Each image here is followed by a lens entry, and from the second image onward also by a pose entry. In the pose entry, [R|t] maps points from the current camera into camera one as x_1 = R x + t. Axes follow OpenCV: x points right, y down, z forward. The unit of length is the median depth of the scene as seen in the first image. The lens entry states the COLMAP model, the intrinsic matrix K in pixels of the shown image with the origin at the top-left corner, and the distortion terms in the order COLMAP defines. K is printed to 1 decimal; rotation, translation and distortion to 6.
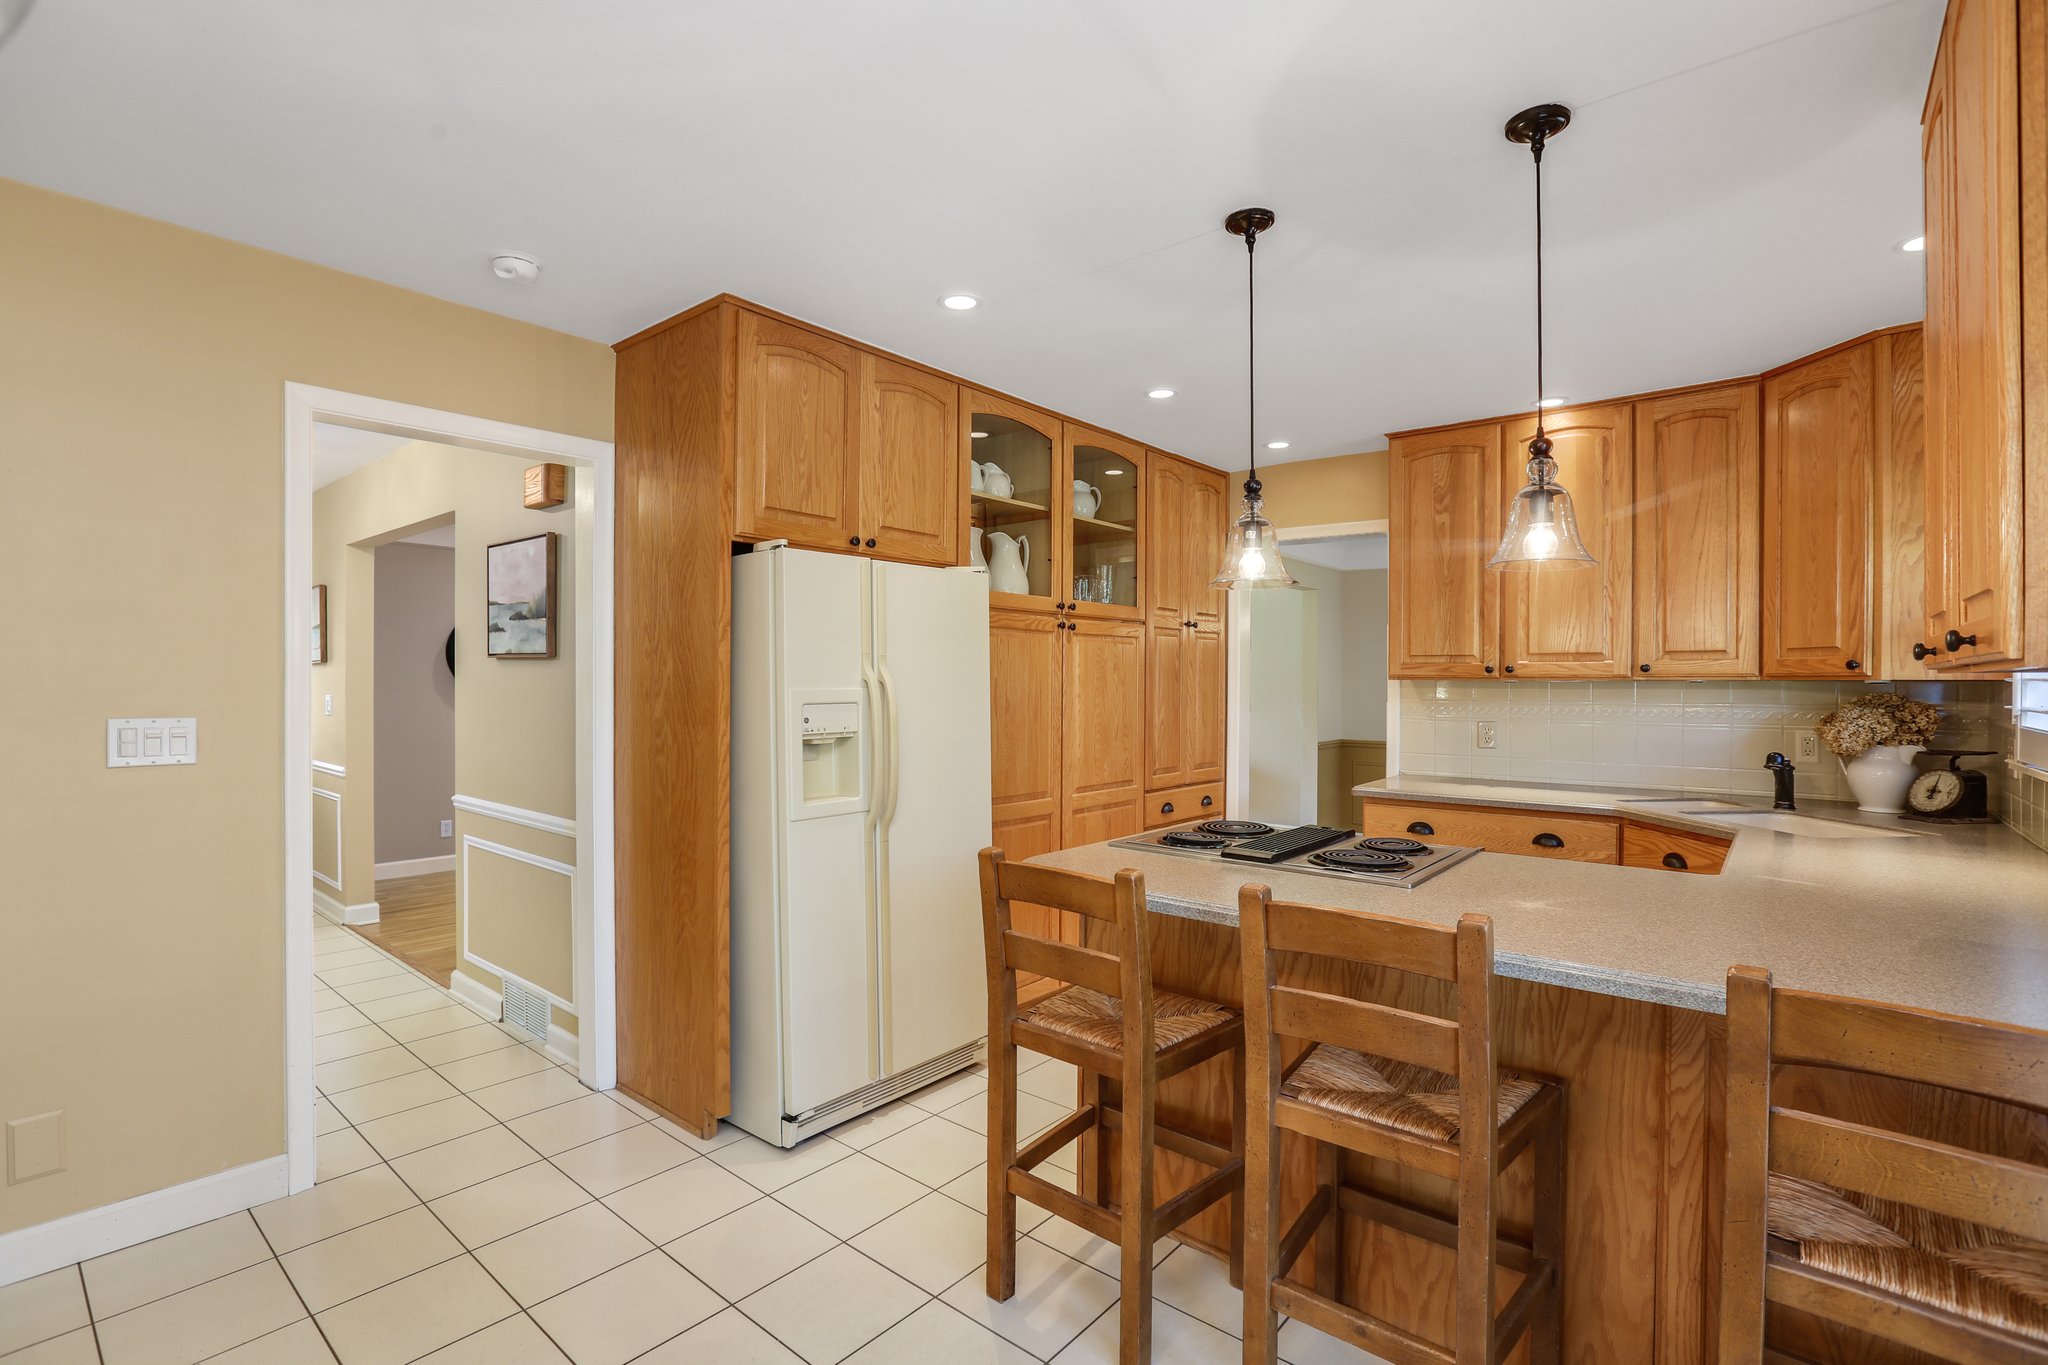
lens RADIAL K [[962.2, 0, 1010.5], [0, 962.2, 684.4], [0, 0, 1]] dist [0.001211, 0.000124]
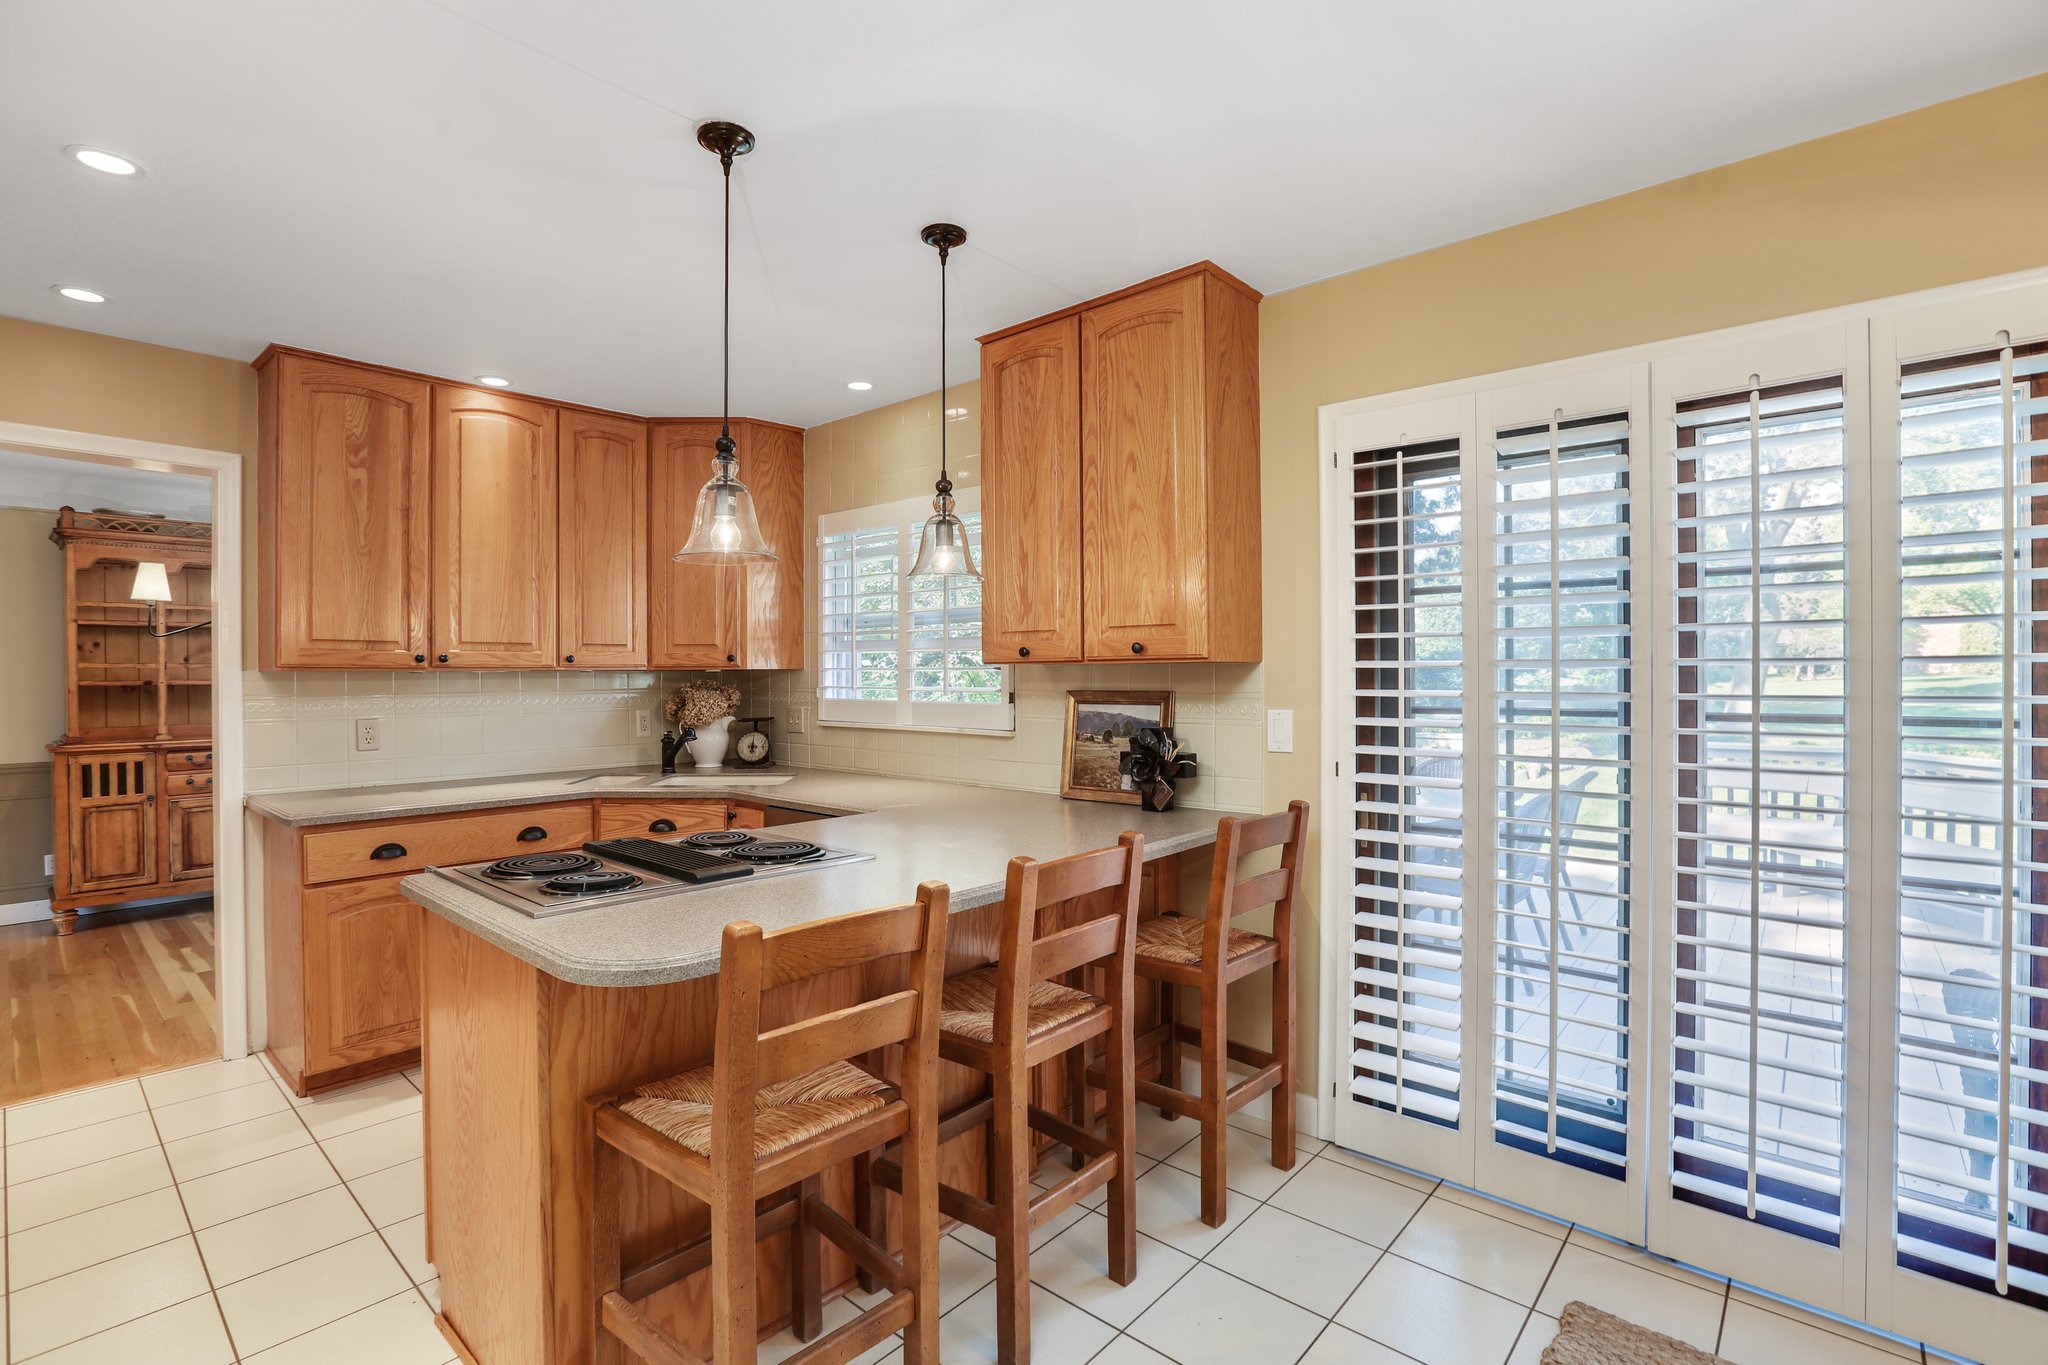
lens RADIAL K [[962.2, 0, 1010.2], [0, 962.2, 674.3], [0, 0, 1]] dist [0.001211, 0.000124]
pose [[0.073535, -0.005941, 0.997275, -0.366817], [0.008175, 0.999952, 0.005354, -0.001513], [-0.997259, 0.007759, 0.073580, 0.426349]]
